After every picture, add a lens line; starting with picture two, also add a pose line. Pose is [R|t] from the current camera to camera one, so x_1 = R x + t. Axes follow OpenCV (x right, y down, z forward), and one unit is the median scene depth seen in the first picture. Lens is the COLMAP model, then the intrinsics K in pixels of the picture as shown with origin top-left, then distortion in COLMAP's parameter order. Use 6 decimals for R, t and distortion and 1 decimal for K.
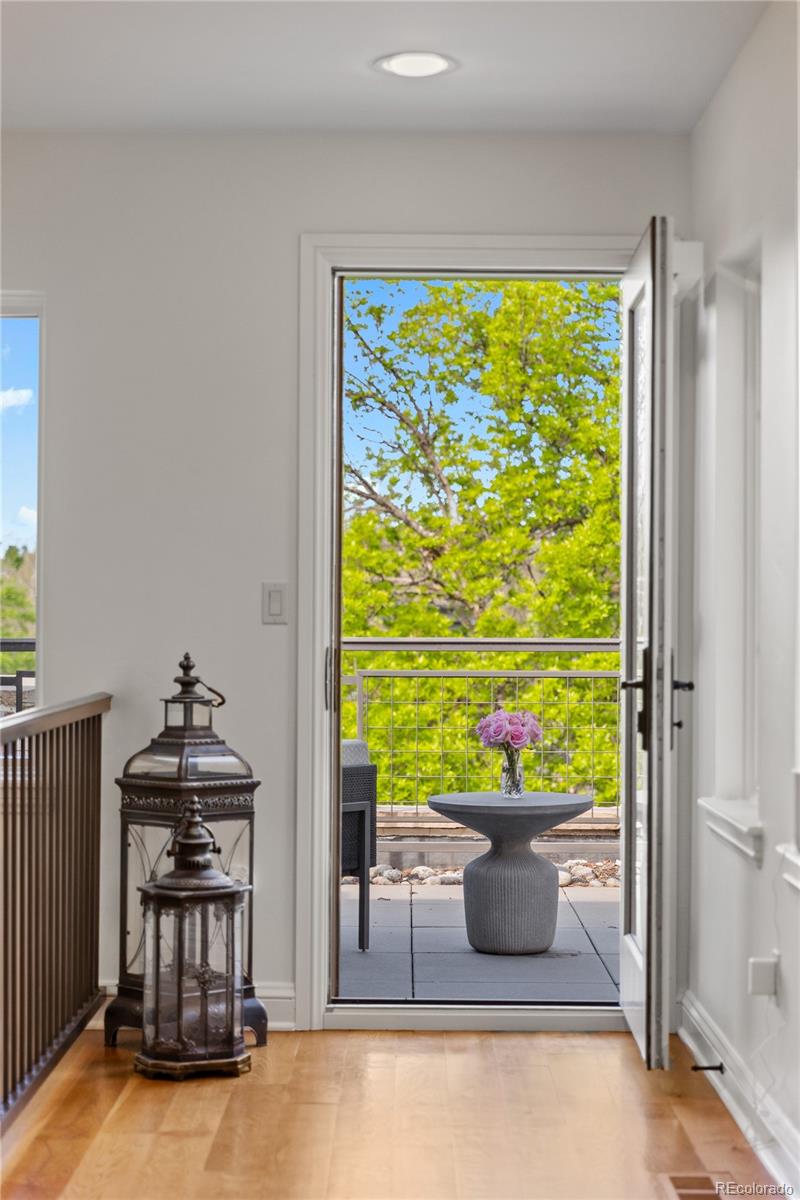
lens RADIAL K [[2364.8, 0, 402.5], [0, 2364.8, 599.1], [0, 0, 1]] dist [0.038128, 0.000000]
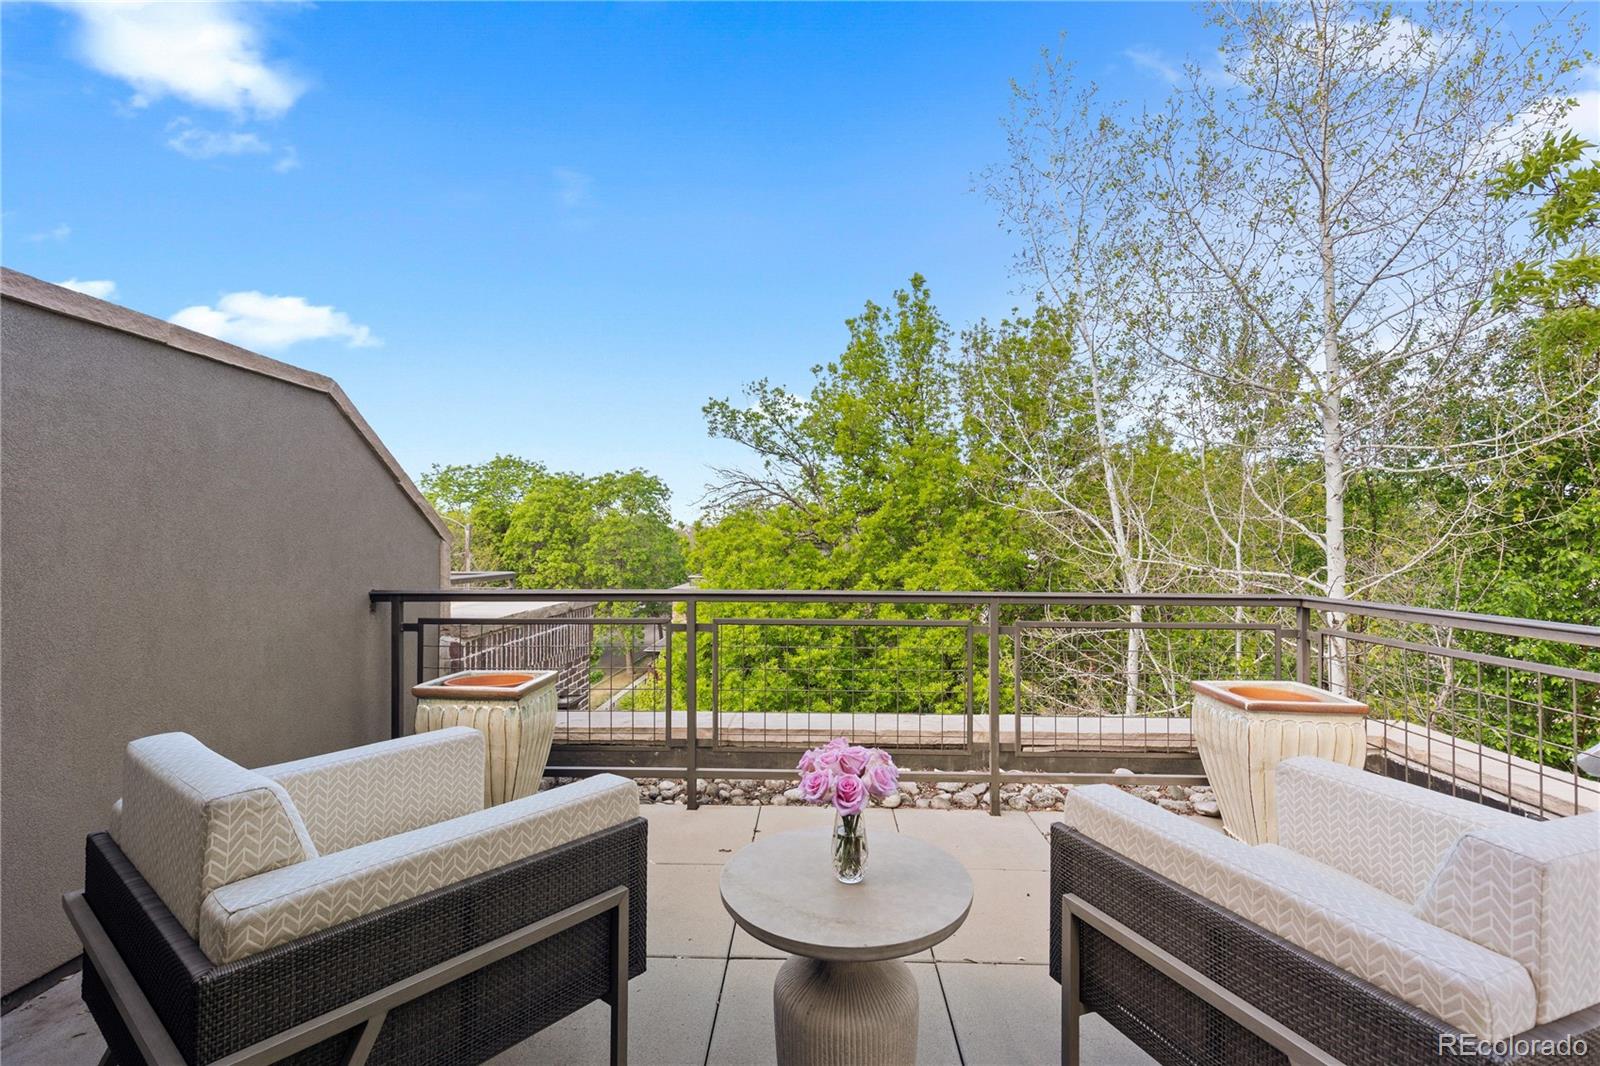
lens RADIAL K [[728.9, 0, 787.2], [0, 728.9, 531.7], [0, 0, 1]] dist [-0.002991, -0.000186]
pose [[0.999292, 0.000221, -0.037620, 0.013444], [-0.000539, 0.999964, -0.008446, -0.003951], [0.037616, 0.008460, 0.999256, 0.289274]]
